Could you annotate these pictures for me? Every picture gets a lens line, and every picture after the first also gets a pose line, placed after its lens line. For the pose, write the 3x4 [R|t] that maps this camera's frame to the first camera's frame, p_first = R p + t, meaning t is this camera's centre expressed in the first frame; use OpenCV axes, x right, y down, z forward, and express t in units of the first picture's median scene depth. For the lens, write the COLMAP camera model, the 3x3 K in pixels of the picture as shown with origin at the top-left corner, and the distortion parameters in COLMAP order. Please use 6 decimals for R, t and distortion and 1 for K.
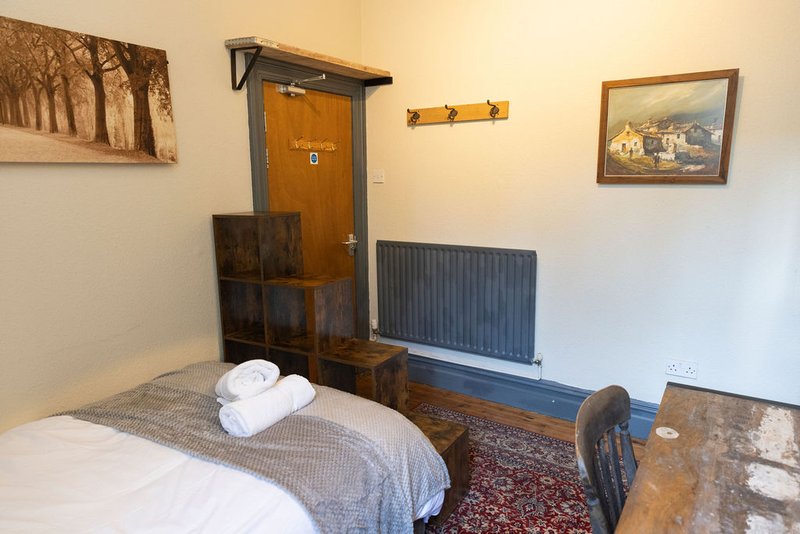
lens RADIAL K [[544.0, 0, 404.0], [0, 544.0, 269.7], [0, 0, 1]] dist [0.018147, 0.000136]
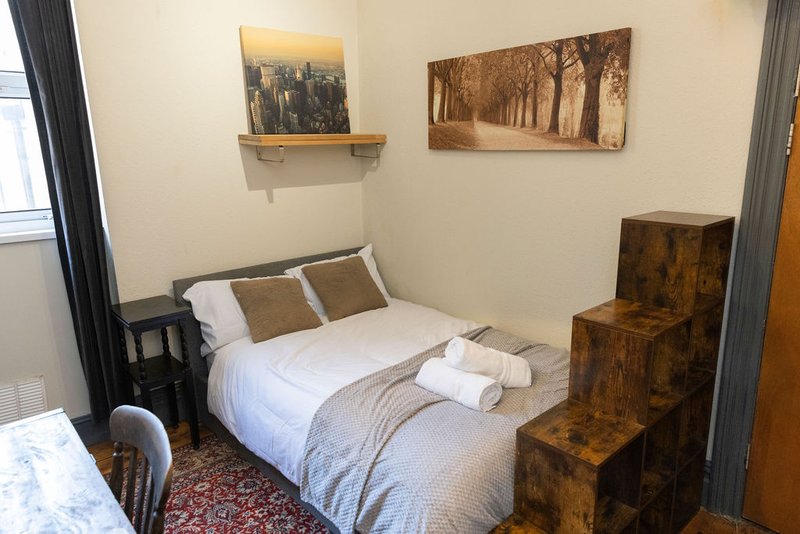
lens RADIAL K [[544.0, 0, 404.0], [0, 544.0, 269.7], [0, 0, 1]] dist [0.018147, 0.000136]
pose [[-0.295897, 0.236096, -0.925583, 0.682309], [-0.149352, 0.945622, 0.288953, -0.242013], [0.943472, 0.223738, -0.244546, 1.039857]]
